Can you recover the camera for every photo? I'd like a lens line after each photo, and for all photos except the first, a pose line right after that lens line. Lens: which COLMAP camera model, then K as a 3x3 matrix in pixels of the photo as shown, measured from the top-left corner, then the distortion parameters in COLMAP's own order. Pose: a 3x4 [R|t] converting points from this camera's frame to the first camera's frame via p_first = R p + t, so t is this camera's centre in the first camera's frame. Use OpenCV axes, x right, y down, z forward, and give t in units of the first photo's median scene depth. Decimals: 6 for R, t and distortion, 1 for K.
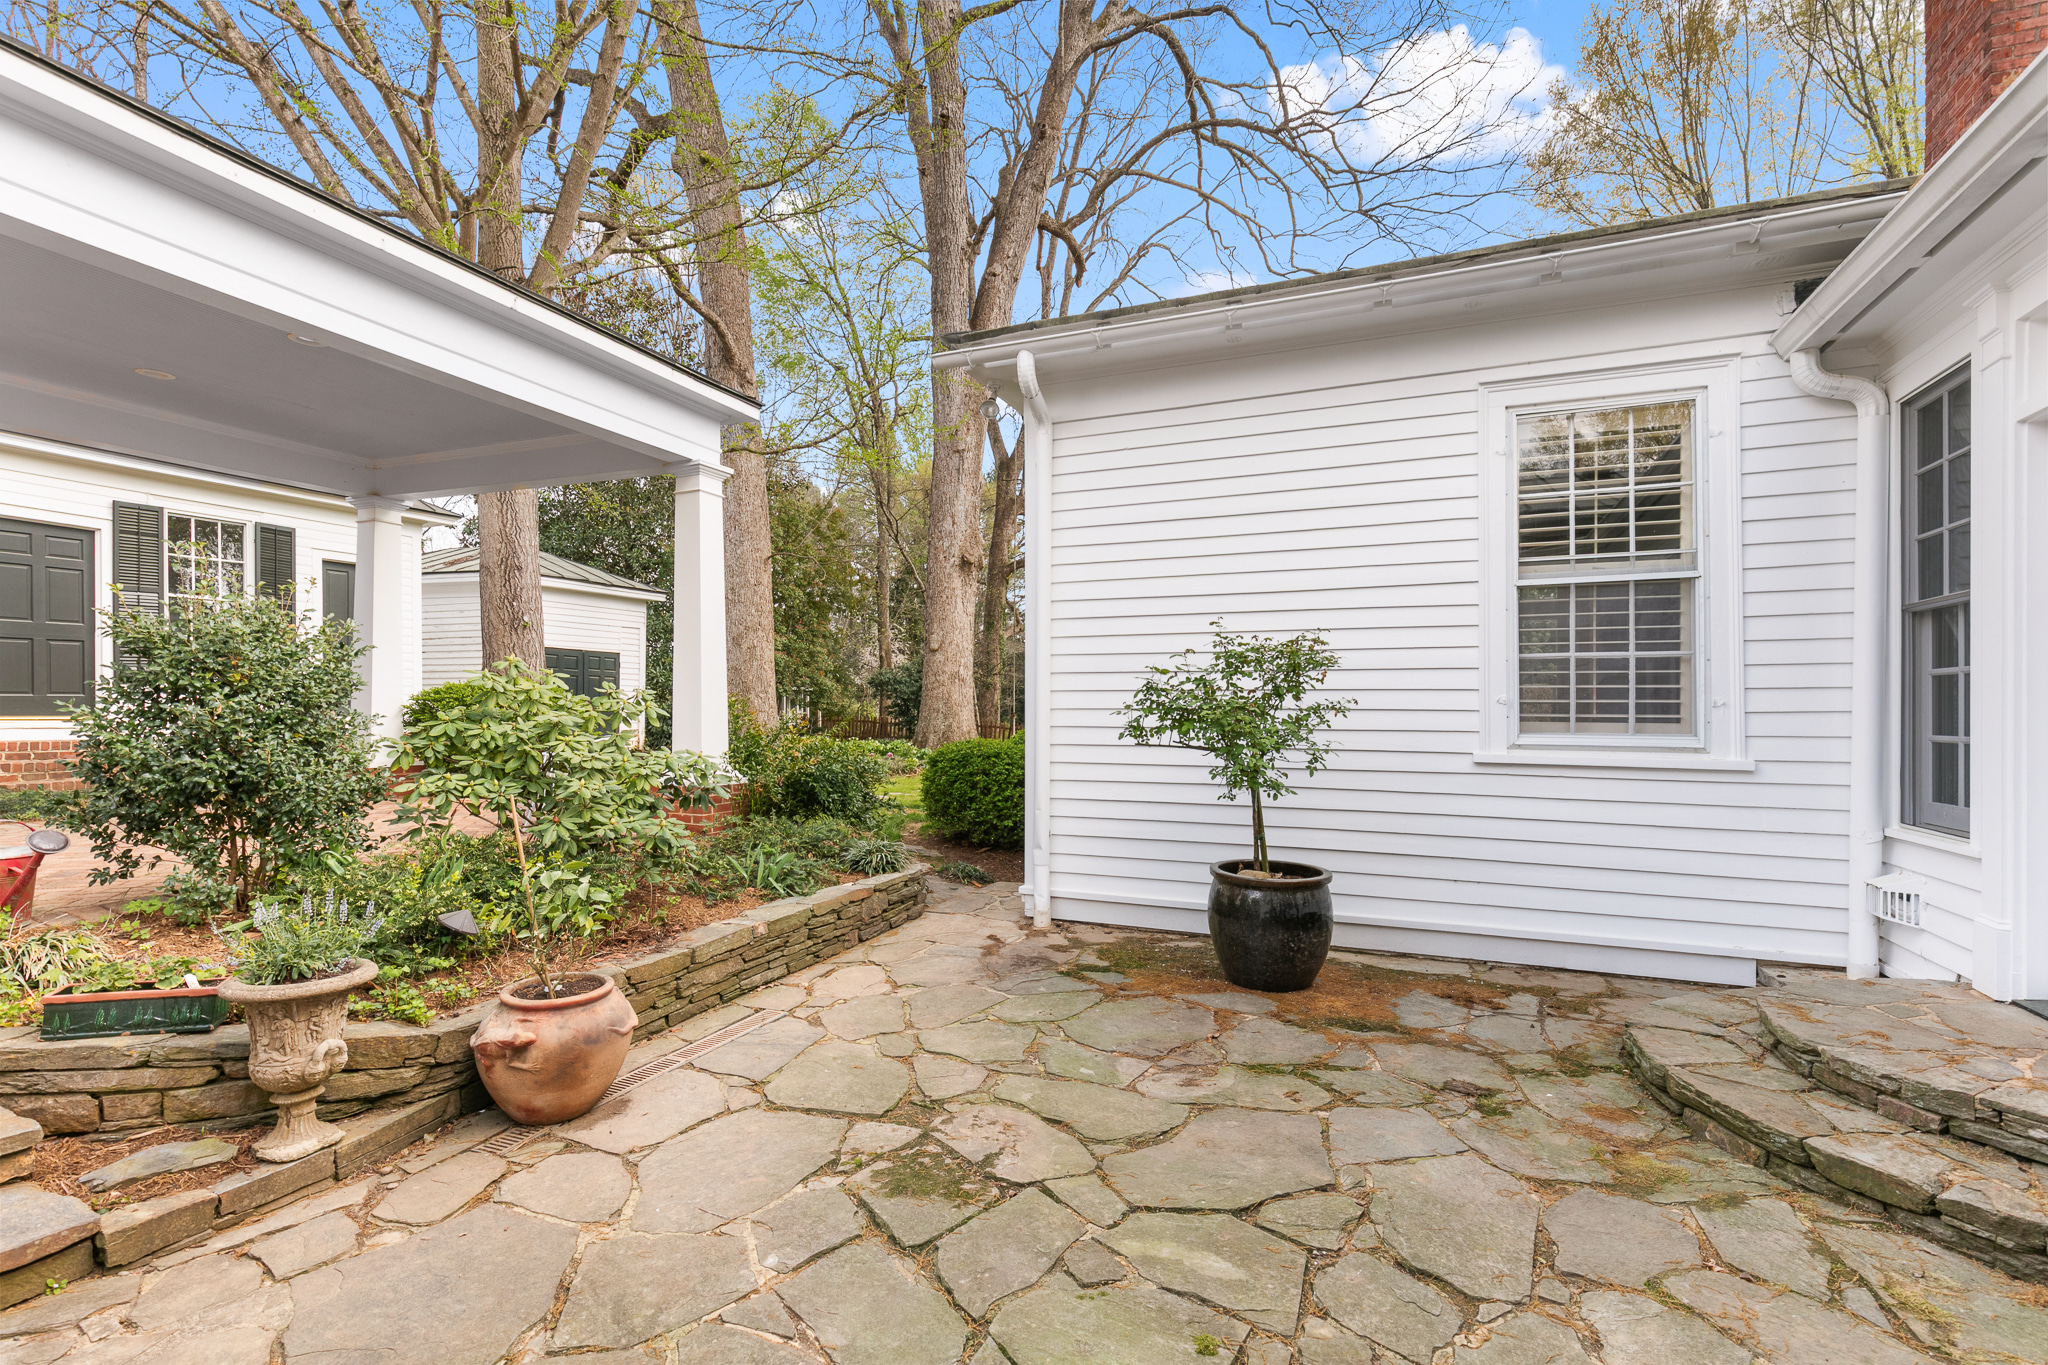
lens RADIAL K [[938.4, 0, 1026.8], [0, 938.4, 698.9], [0, 0, 1]] dist [0.008451, -0.002689]
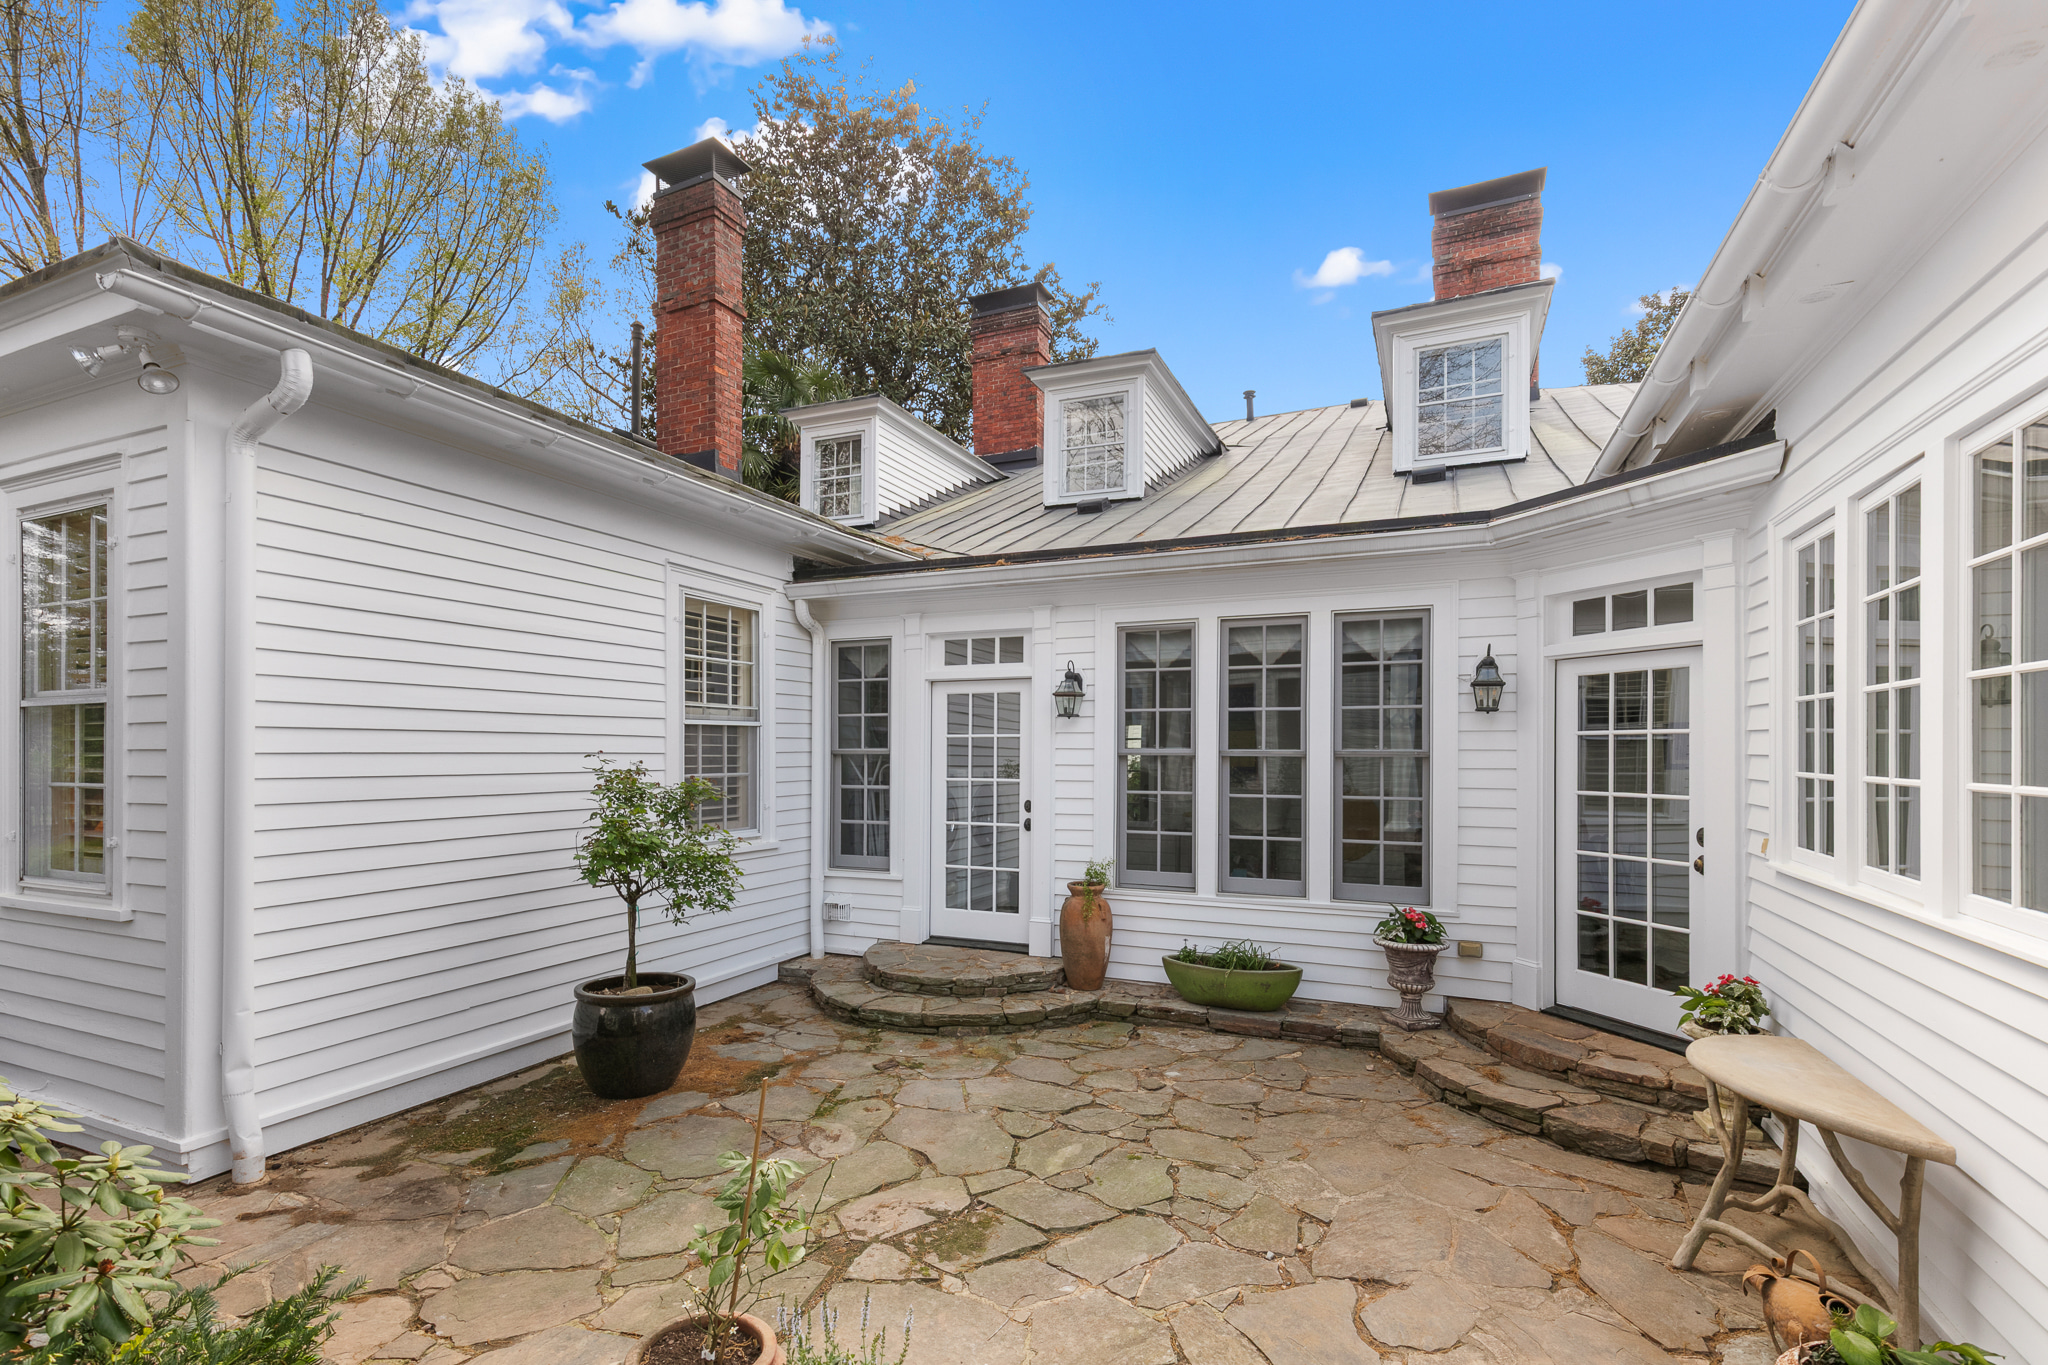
lens RADIAL K [[938.4, 0, 1035.4], [0, 938.4, 741.9], [0, 0, 1]] dist [0.008451, -0.002689]
pose [[0.007223, 0.005760, 0.999957, -0.889781], [-0.014165, 0.999884, -0.005657, -0.108527], [-0.999874, -0.014124, 0.007303, 0.561140]]
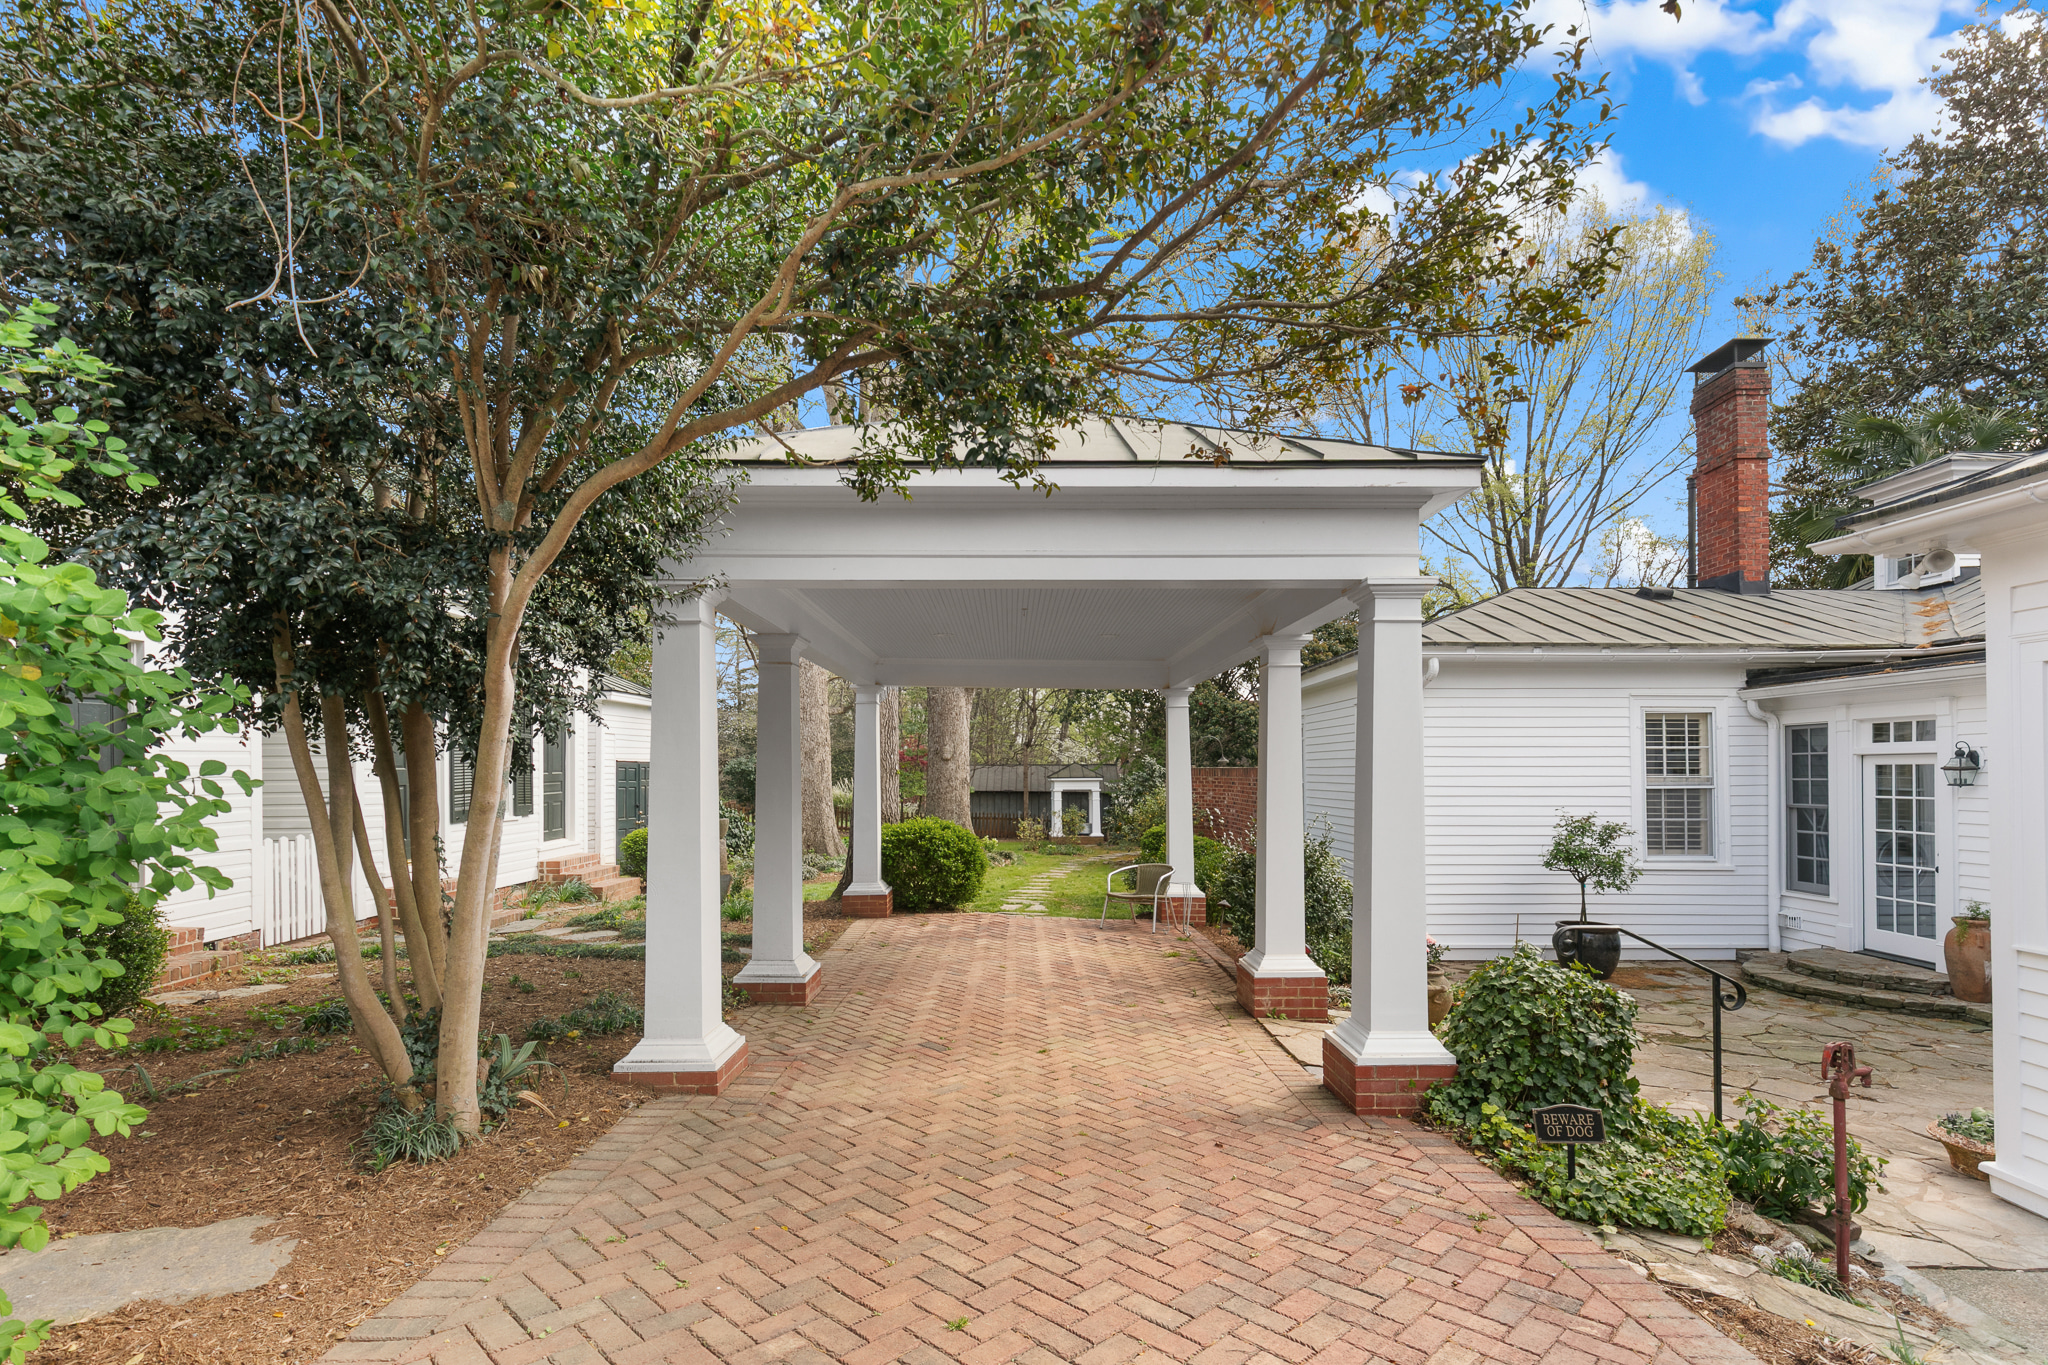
lens RADIAL K [[938.4, 0, 1042.6], [0, 938.4, 763.0], [0, 0, 1]] dist [0.008451, -0.002689]
pose [[0.915561, 0.001296, 0.402176, -1.890228], [-0.002499, 0.999994, 0.002467, -0.207587], [-0.402171, -0.003263, 0.915559, -0.517392]]
